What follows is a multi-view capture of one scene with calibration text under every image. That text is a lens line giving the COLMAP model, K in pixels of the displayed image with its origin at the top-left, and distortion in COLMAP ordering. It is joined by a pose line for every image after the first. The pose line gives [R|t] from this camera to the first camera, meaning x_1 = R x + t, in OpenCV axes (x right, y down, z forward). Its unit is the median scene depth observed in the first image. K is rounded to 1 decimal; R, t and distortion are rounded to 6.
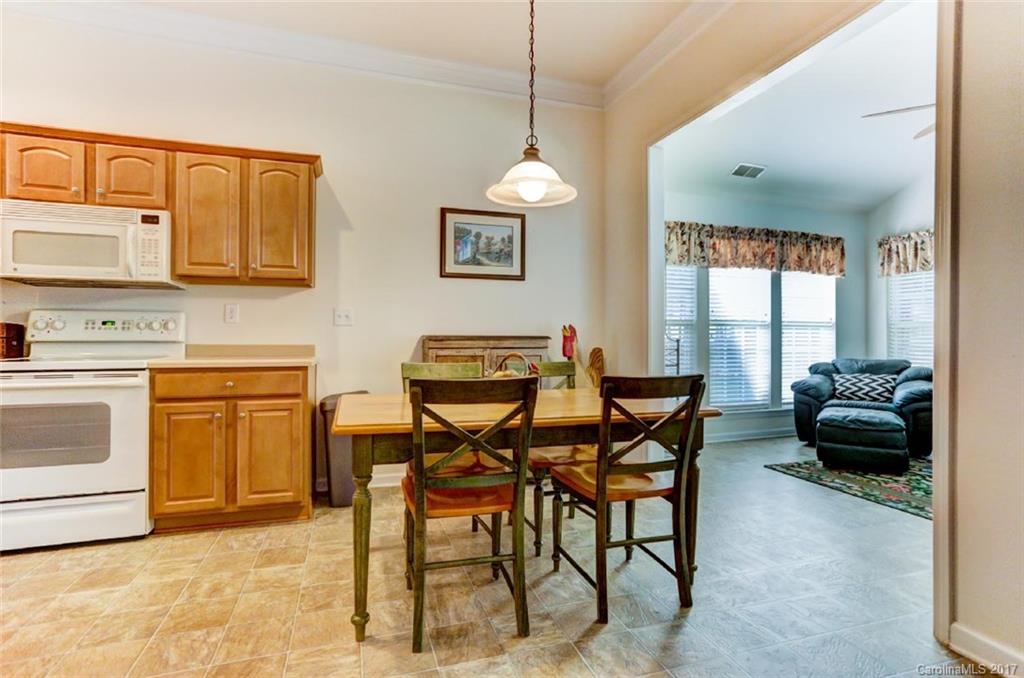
lens RADIAL K [[495.3, 0, 504.0], [0, 495.3, 328.9], [0, 0, 1]] dist [-0.029407, 0.014425]
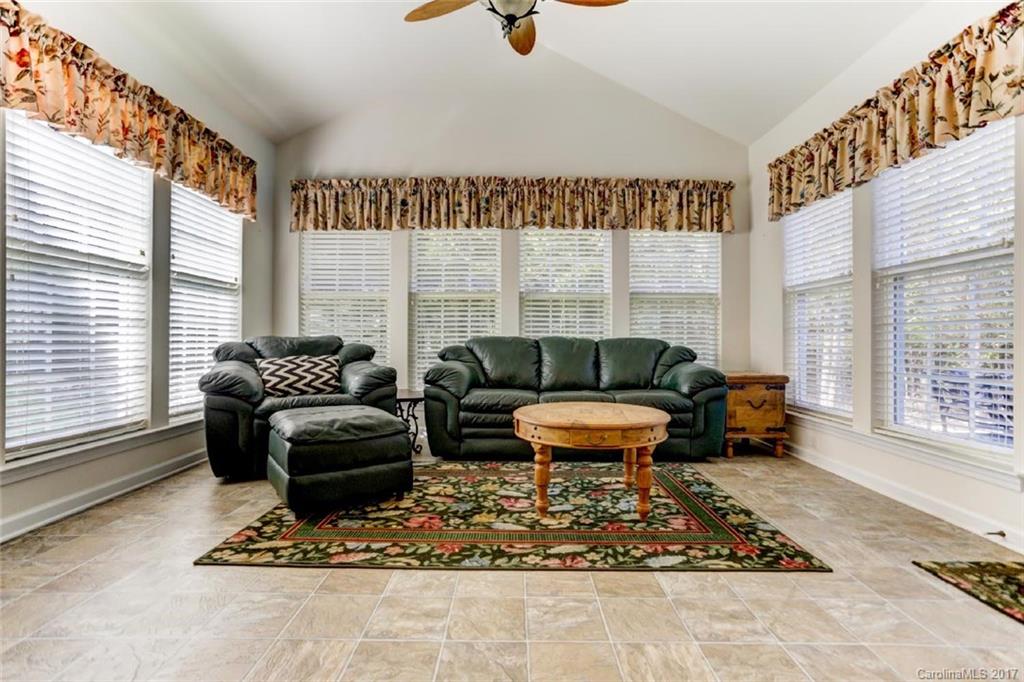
lens RADIAL K [[495.3, 0, 515.0], [0, 495.3, 337.2], [0, 0, 1]] dist [-0.029407, 0.014425]
pose [[0.300687, 0.005597, 0.953706, 0.222492], [-0.017430, 0.999848, -0.000372, 0.080804], [-0.953564, -0.016511, 0.300739, 0.672679]]
